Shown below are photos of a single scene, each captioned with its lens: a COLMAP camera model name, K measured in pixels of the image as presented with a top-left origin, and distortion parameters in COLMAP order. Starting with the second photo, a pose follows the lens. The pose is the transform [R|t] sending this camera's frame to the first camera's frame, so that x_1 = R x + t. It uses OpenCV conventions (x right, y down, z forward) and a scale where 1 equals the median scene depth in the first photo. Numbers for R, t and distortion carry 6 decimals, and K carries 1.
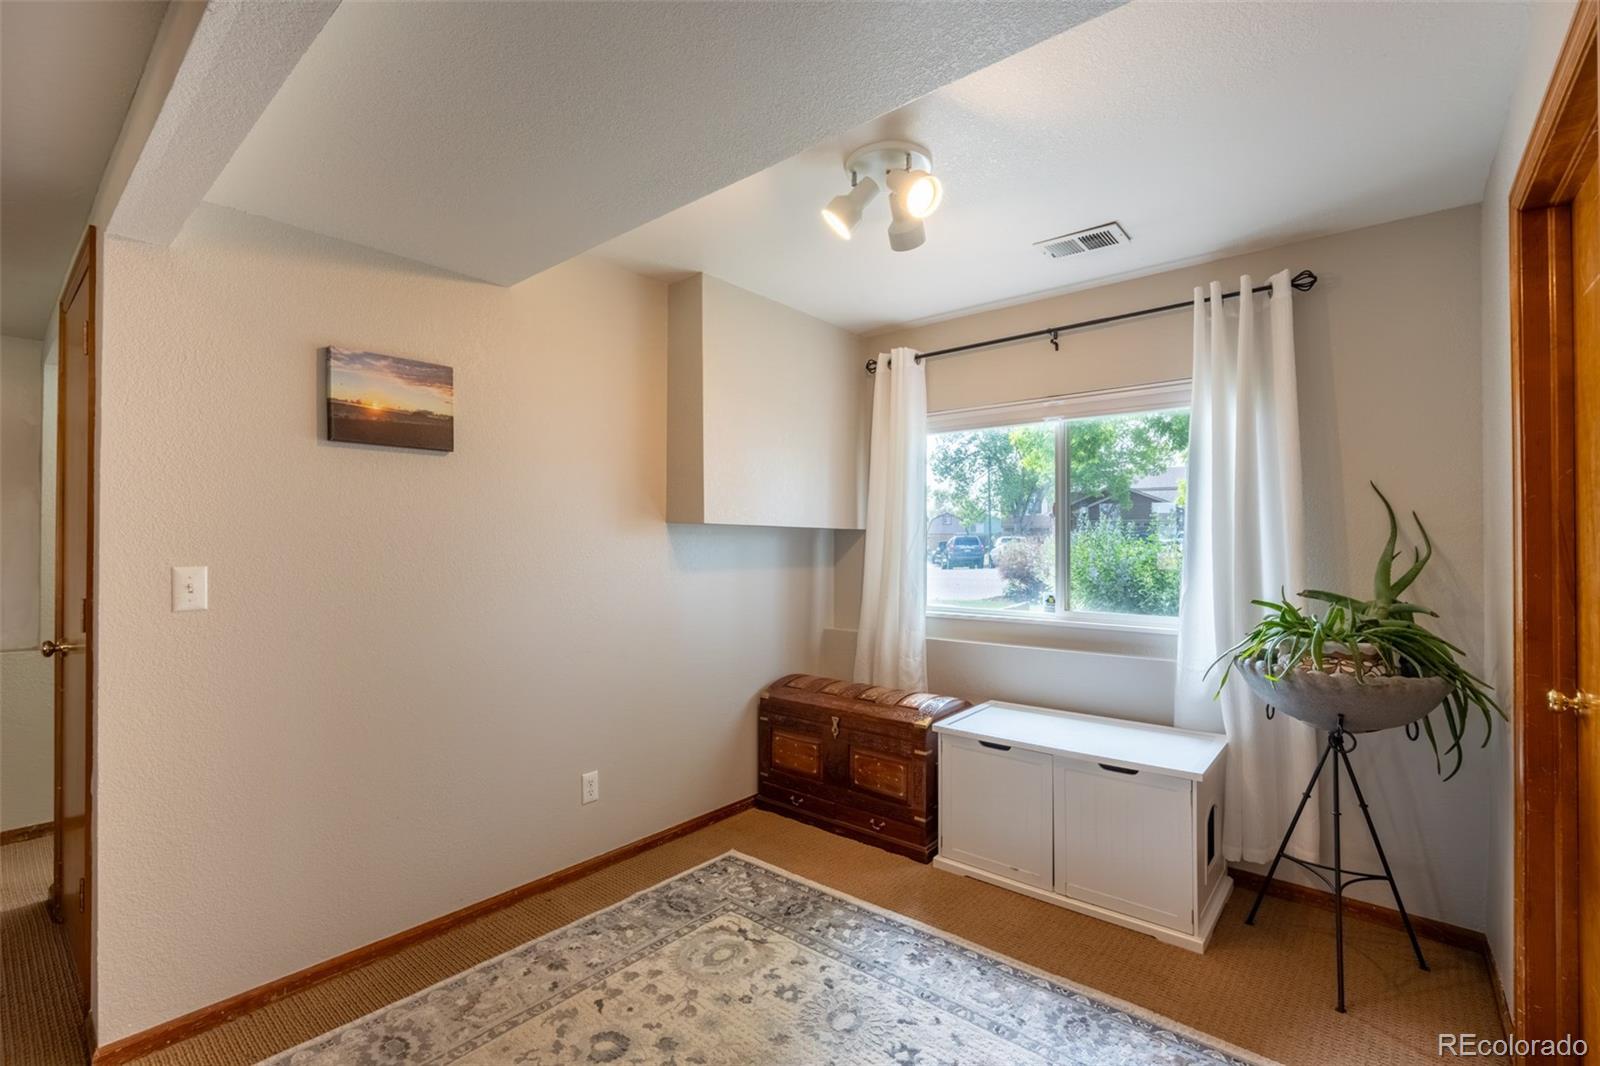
lens RADIAL K [[709.8, 0, 791.4], [0, 709.8, 535.3], [0, 0, 1]] dist [-0.007532, 0.000412]
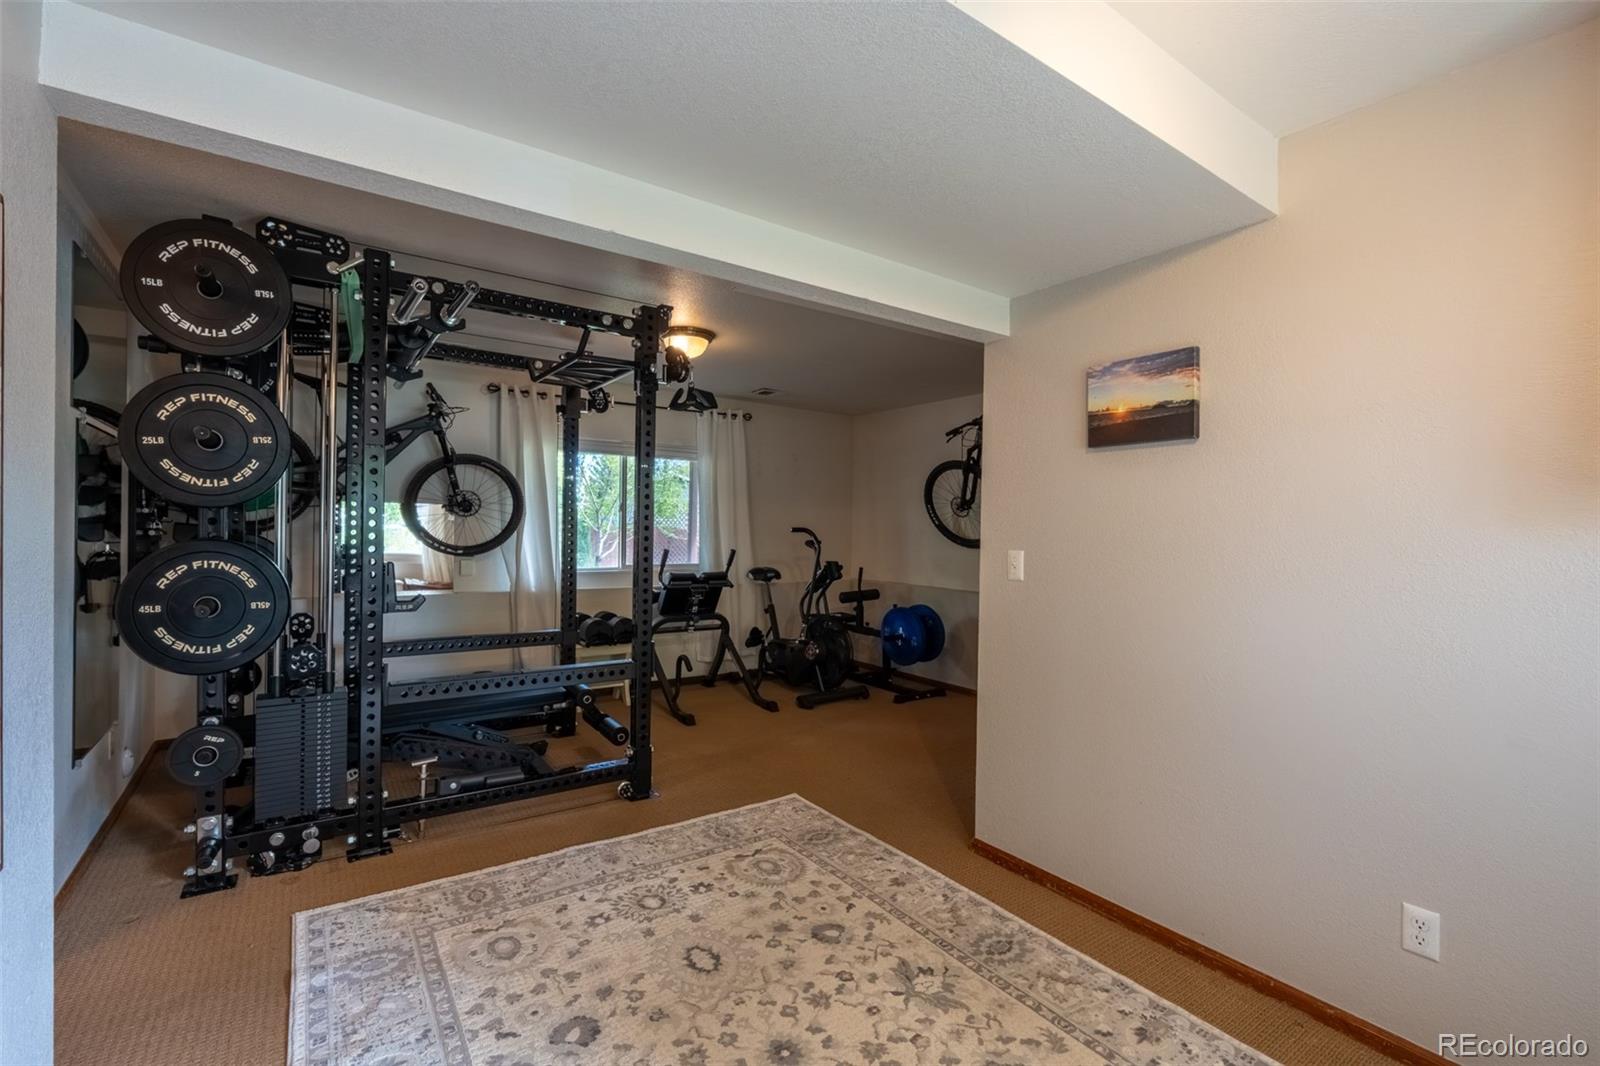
lens RADIAL K [[709.8, 0, 791.4], [0, 709.8, 535.3], [0, 0, 1]] dist [-0.007532, 0.000412]
pose [[-0.259813, 0.001286, -0.965658, 0.599836], [-0.005947, 0.999978, 0.002932, 0.009623], [0.965641, 0.006505, -0.259800, 0.812971]]
